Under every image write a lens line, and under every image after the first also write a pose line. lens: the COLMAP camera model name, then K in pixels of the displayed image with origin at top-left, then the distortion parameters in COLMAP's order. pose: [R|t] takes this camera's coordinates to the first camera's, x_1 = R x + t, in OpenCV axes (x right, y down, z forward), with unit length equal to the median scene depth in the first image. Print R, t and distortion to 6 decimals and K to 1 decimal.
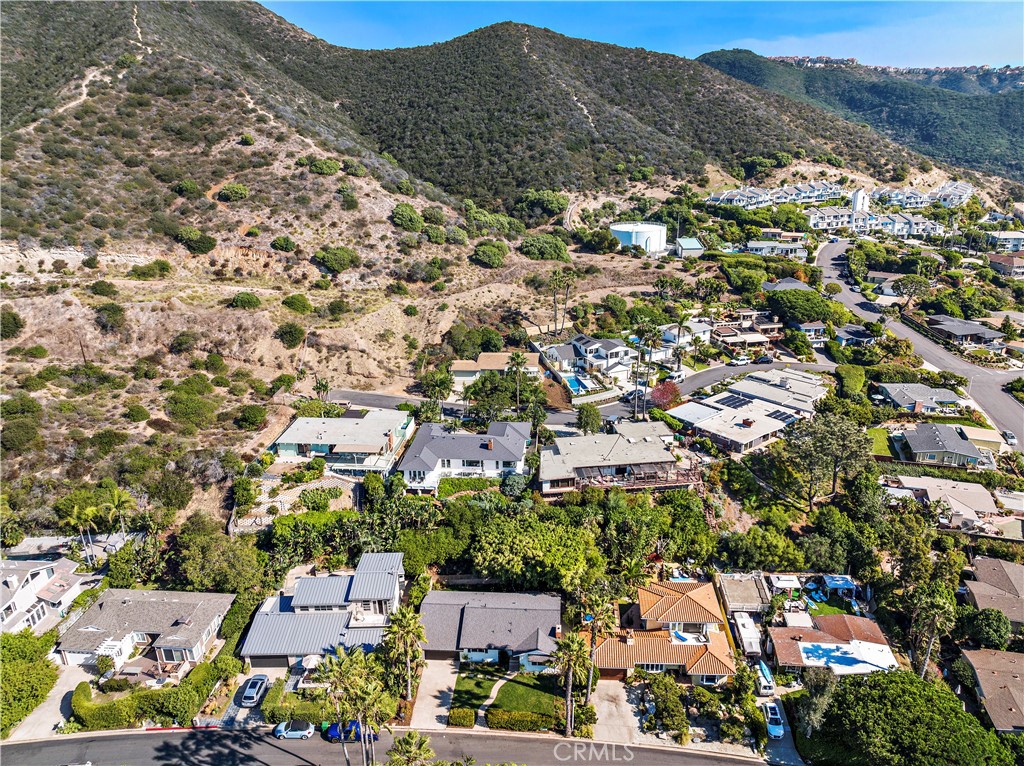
lens RADIAL K [[731.2, 0, 511.7], [0, 731.2, 379.9], [0, 0, 1]] dist [-0.037402, 0.009082]
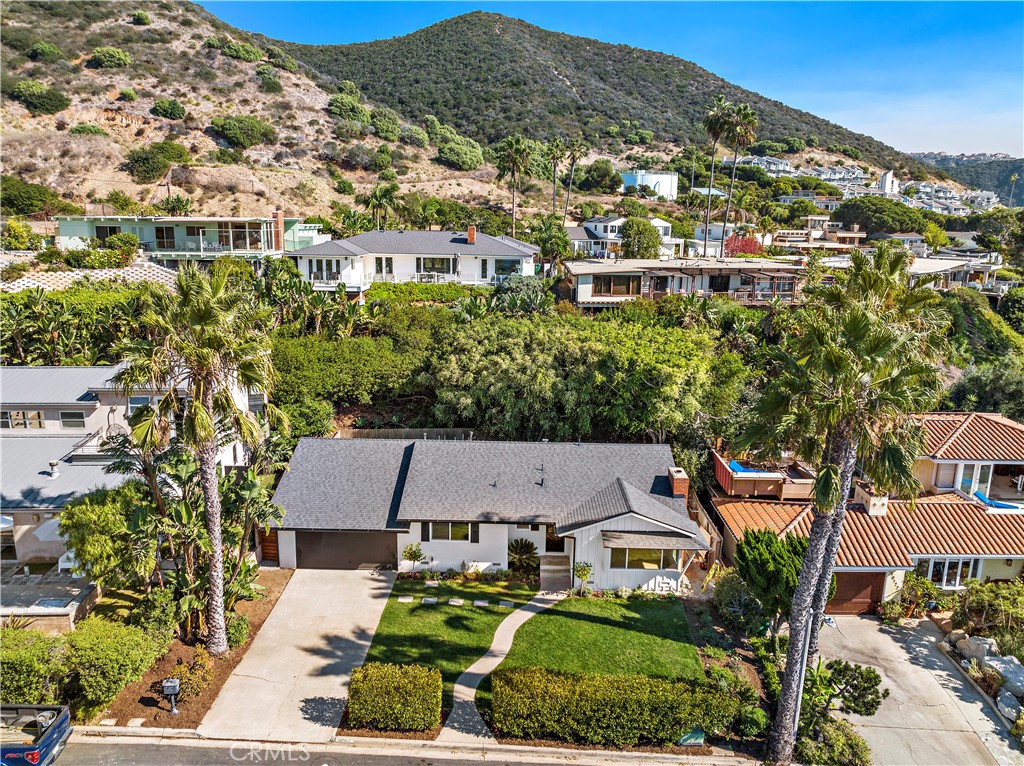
lens RADIAL K [[731.2, 0, 509.3], [0, 731.2, 392.3], [0, 0, 1]] dist [-0.037402, 0.009082]
pose [[0.997860, 0.021719, 0.061670, -0.020858], [-0.013054, 0.990405, -0.137581, 0.177407], [-0.064066, 0.136481, 0.988569, 0.324893]]
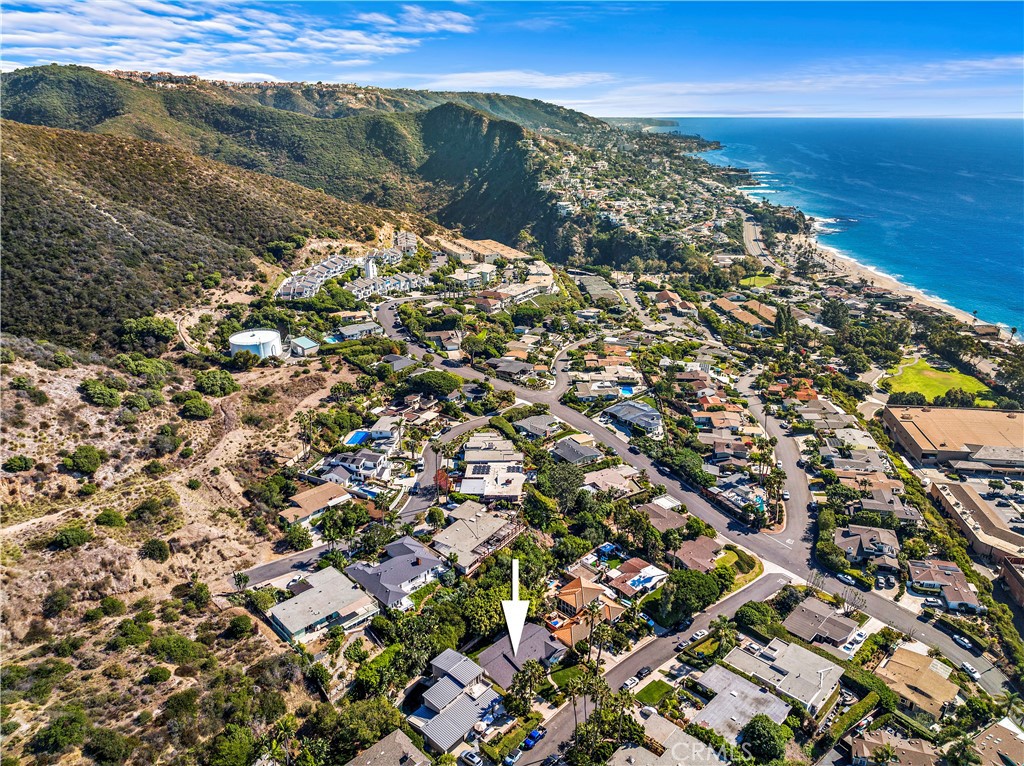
lens RADIAL K [[731.2, 0, 514.7], [0, 731.2, 382.1], [0, 0, 1]] dist [-0.037402, 0.009082]
pose [[0.659312, -0.266252, 0.703148, -0.520817], [0.252752, 0.959261, 0.126237, -0.245164], [-0.708113, 0.094493, 0.699748, -0.127991]]
